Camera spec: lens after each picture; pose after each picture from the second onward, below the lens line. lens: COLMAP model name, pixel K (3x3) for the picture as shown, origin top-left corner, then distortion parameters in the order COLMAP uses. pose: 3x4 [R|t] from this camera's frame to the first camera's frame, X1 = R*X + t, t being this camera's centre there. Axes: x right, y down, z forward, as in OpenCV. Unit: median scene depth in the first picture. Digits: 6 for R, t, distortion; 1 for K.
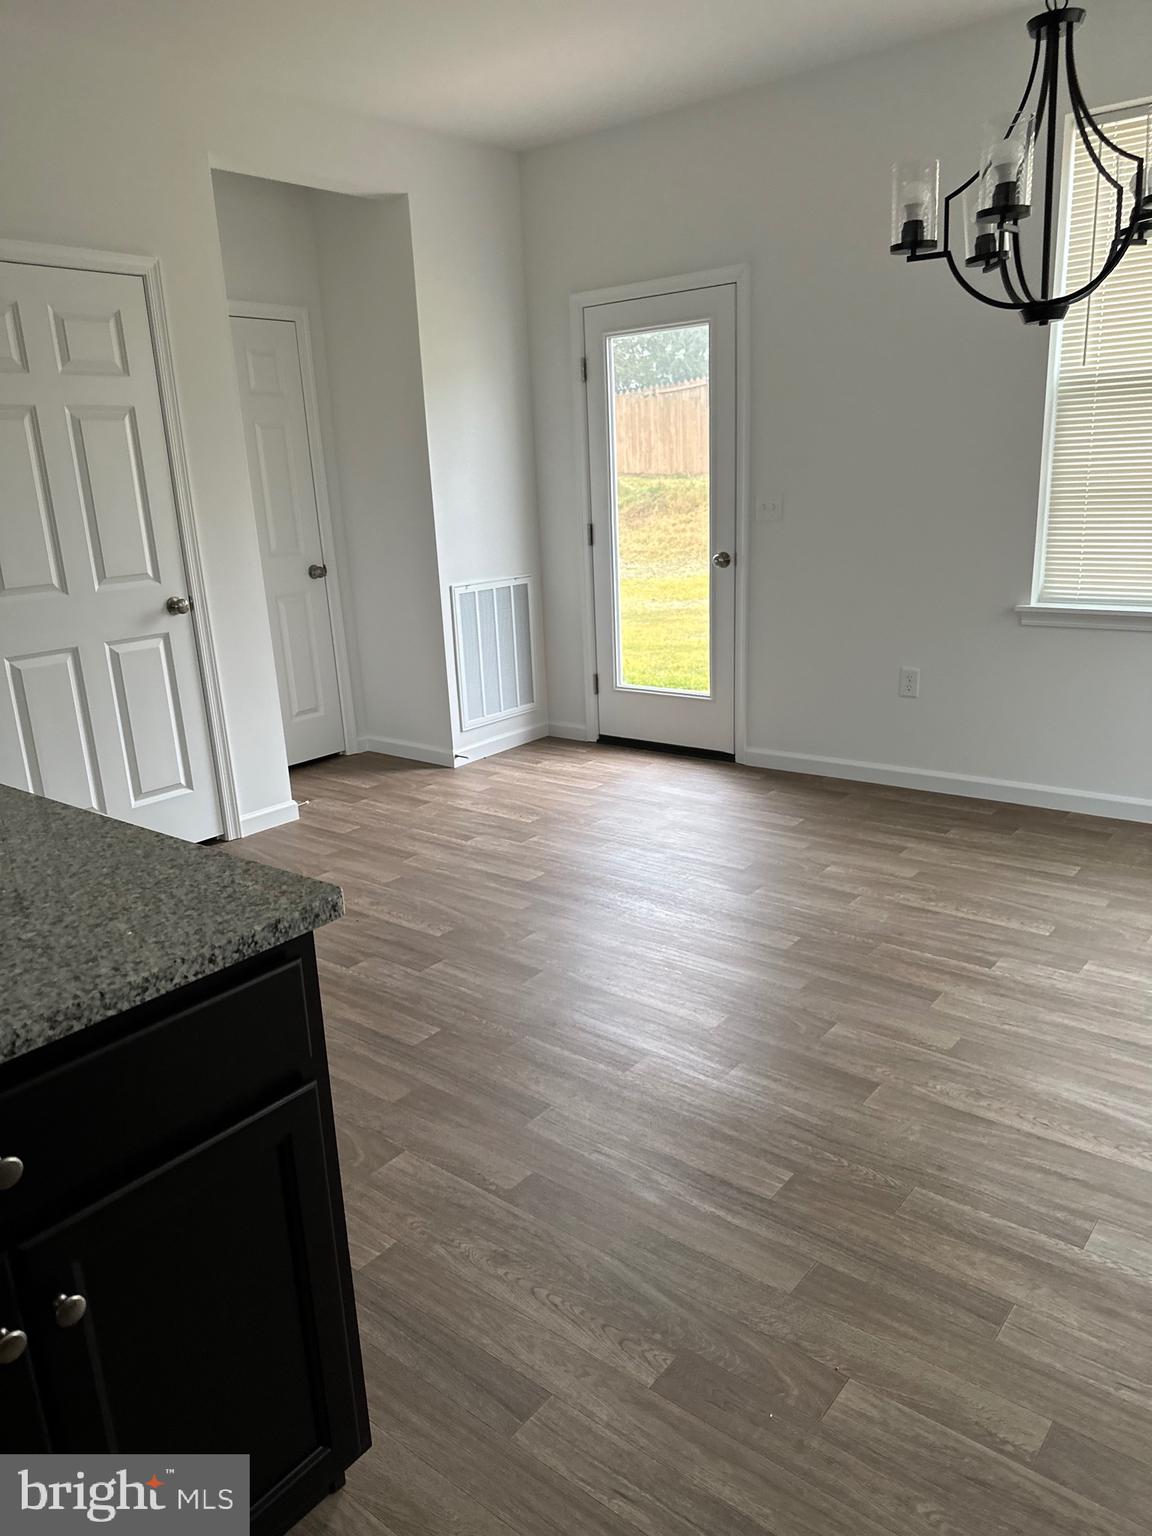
lens RADIAL K [[1072.5, 0, 569.4], [0, 1072.5, 771.9], [0, 0, 1]] dist [0.117169, -0.158024]
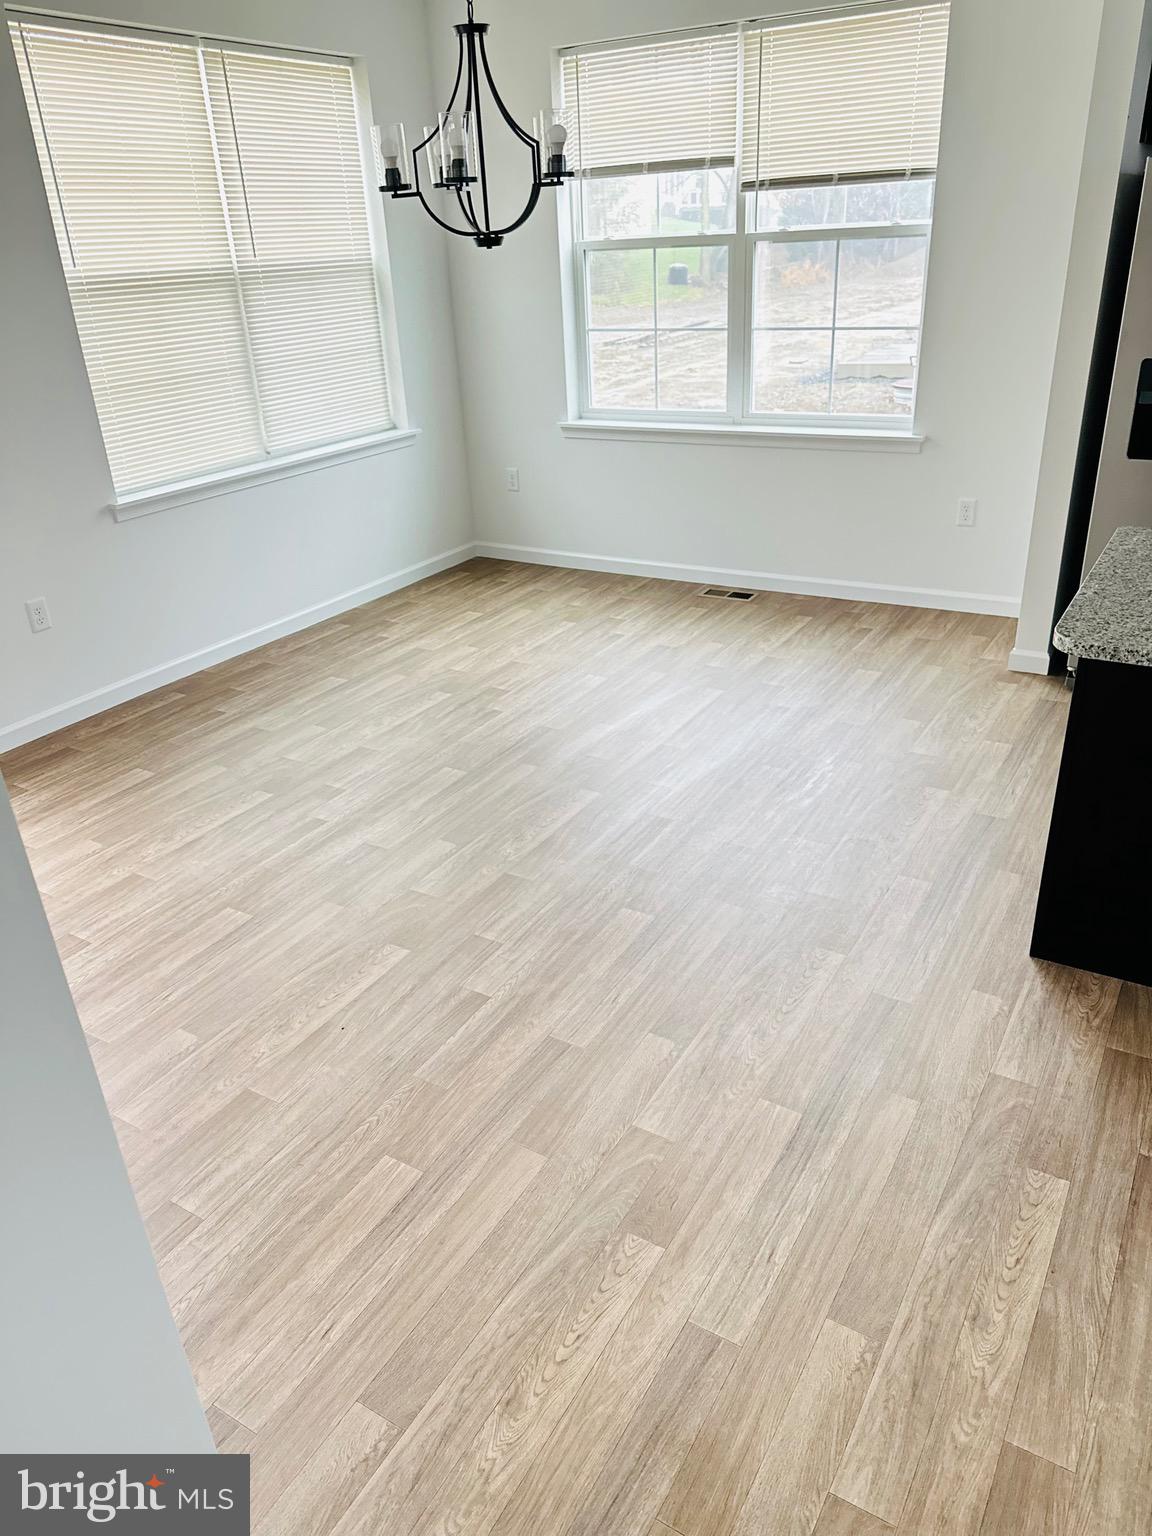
lens RADIAL K [[1072.5, 0, 569.4], [0, 1072.5, 771.9], [0, 0, 1]] dist [0.117169, -0.158024]
pose [[-0.105101, -0.397620, 0.911511, -1.021048], [0.323739, 0.852978, 0.409416, -0.328109], [-0.940291, 0.338122, 0.039076, 0.944976]]
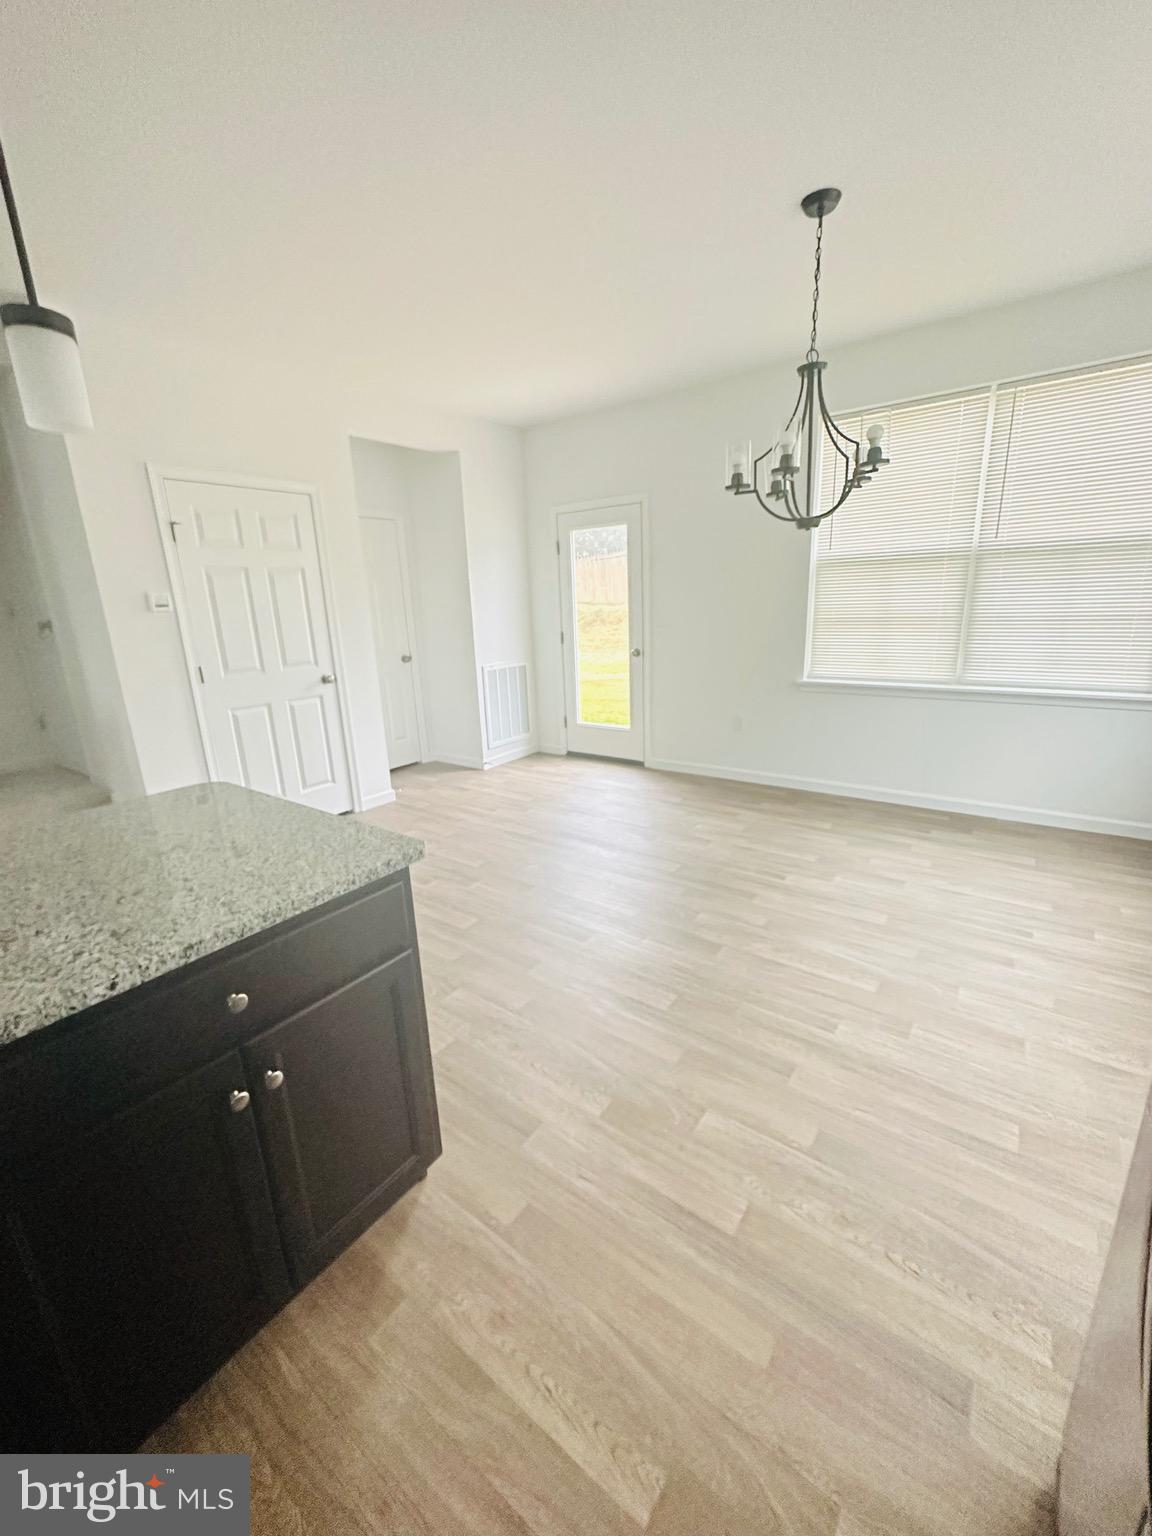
lens RADIAL K [[615.1, 0, 574.5], [0, 615.1, 759.4], [0, 0, 1]] dist [0.000939, -0.000479]
pose [[0.999171, -0.003788, 0.040531, -0.002701], [0.004543, 0.999818, -0.018547, -0.003454], [-0.040453, 0.018716, 0.999006, -0.011071]]
